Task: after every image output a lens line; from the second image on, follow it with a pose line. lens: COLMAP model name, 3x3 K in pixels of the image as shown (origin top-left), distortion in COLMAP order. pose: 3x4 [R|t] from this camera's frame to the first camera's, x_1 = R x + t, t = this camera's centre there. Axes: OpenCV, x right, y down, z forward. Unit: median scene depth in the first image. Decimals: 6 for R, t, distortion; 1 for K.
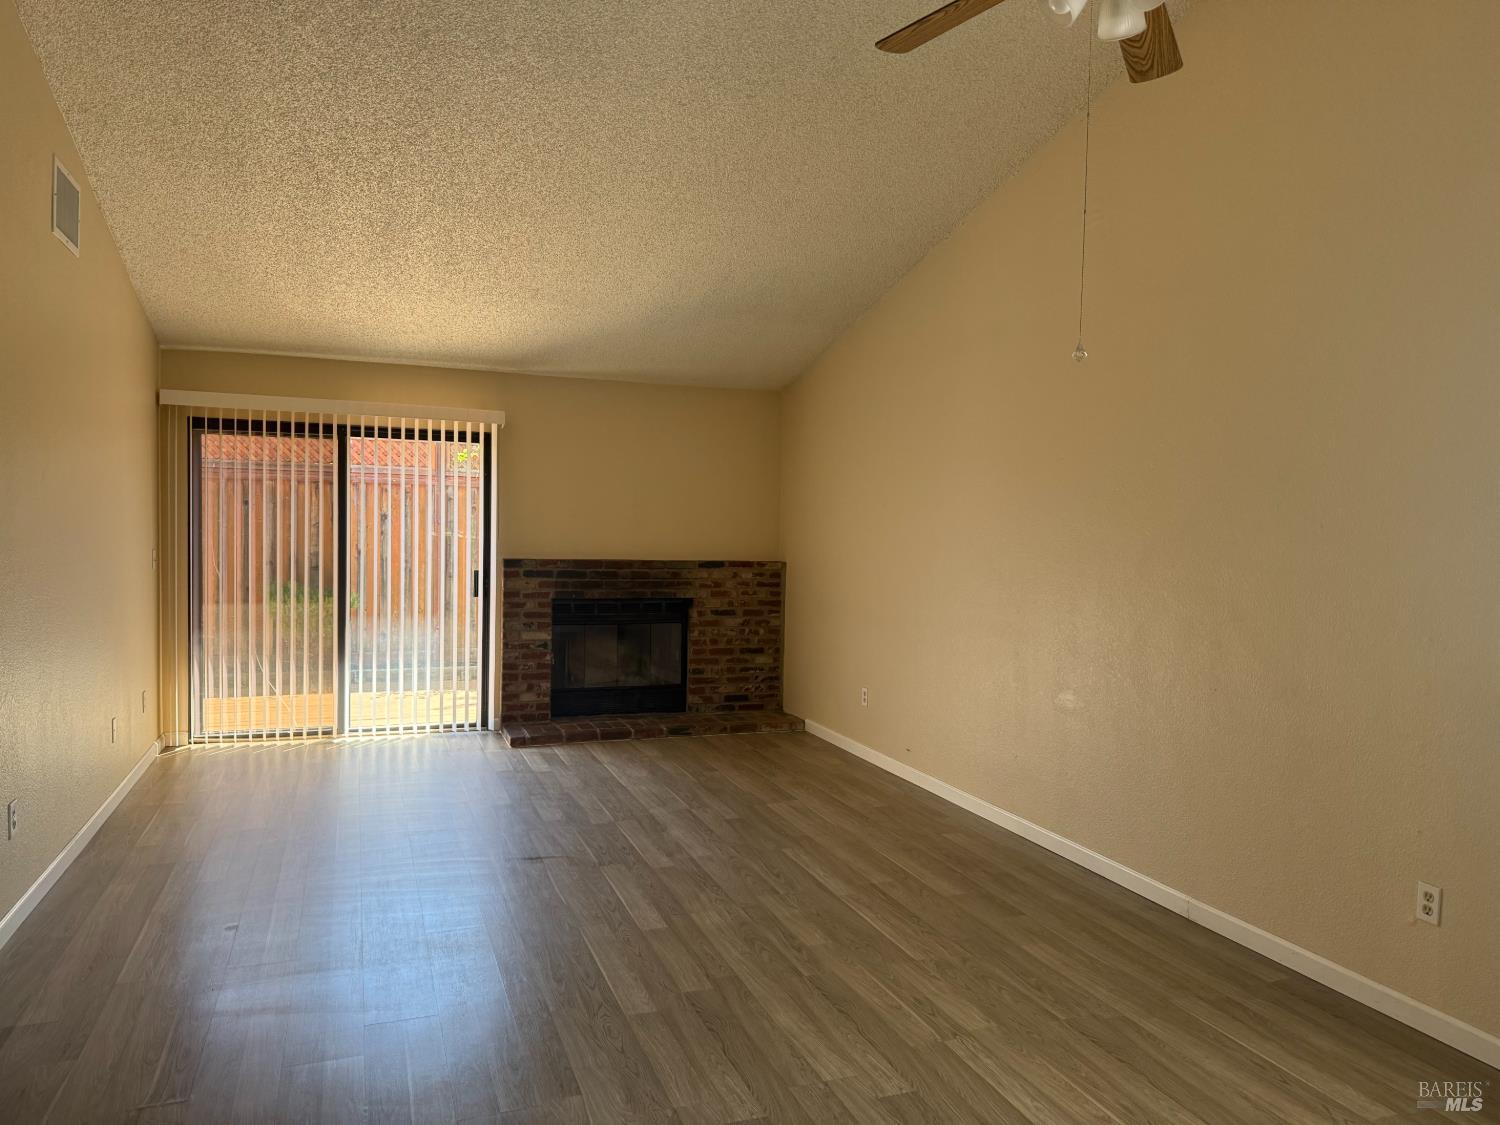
lens RADIAL K [[1051.9, 0, 750.7], [0, 1051.9, 564.2], [0, 0, 1]] dist [0.052663, -0.054609]
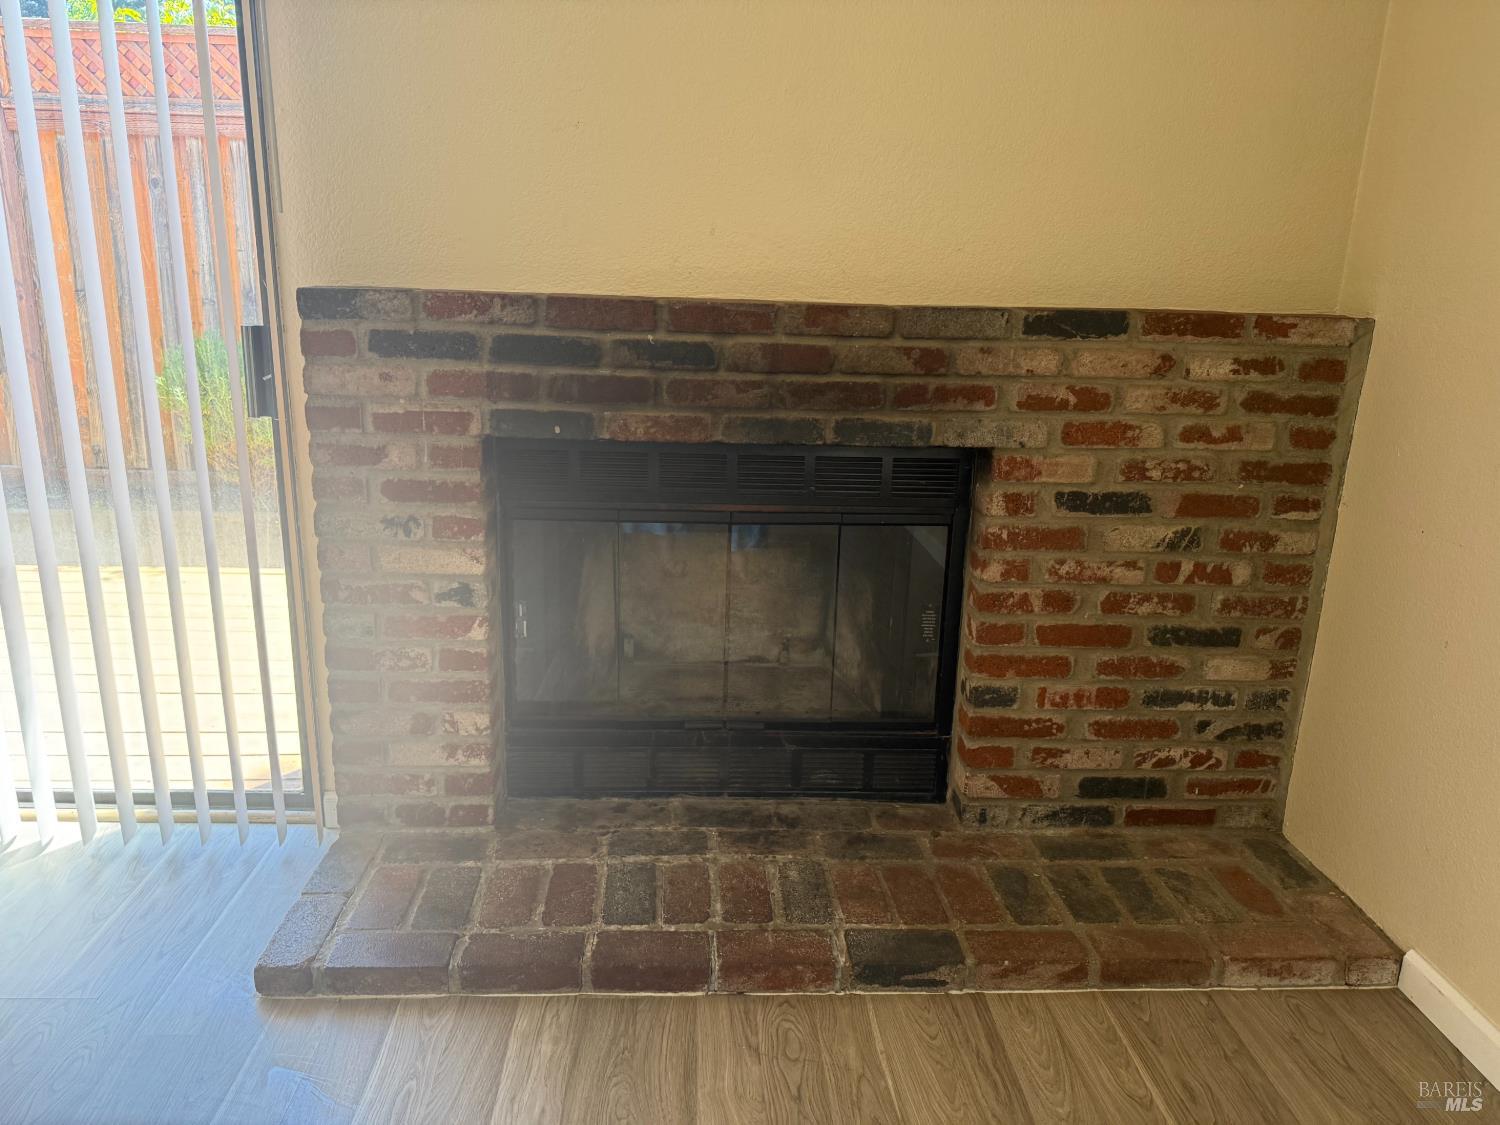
lens RADIAL K [[1051.9, 0, 742.7], [0, 1051.9, 563.0], [0, 0, 1]] dist [0.052663, -0.054609]
pose [[0.951620, 0.086967, -0.294714, -0.033091], [-0.019246, 0.974098, 0.225304, 0.000655], [0.306674, -0.208732, 0.928645, 0.712109]]
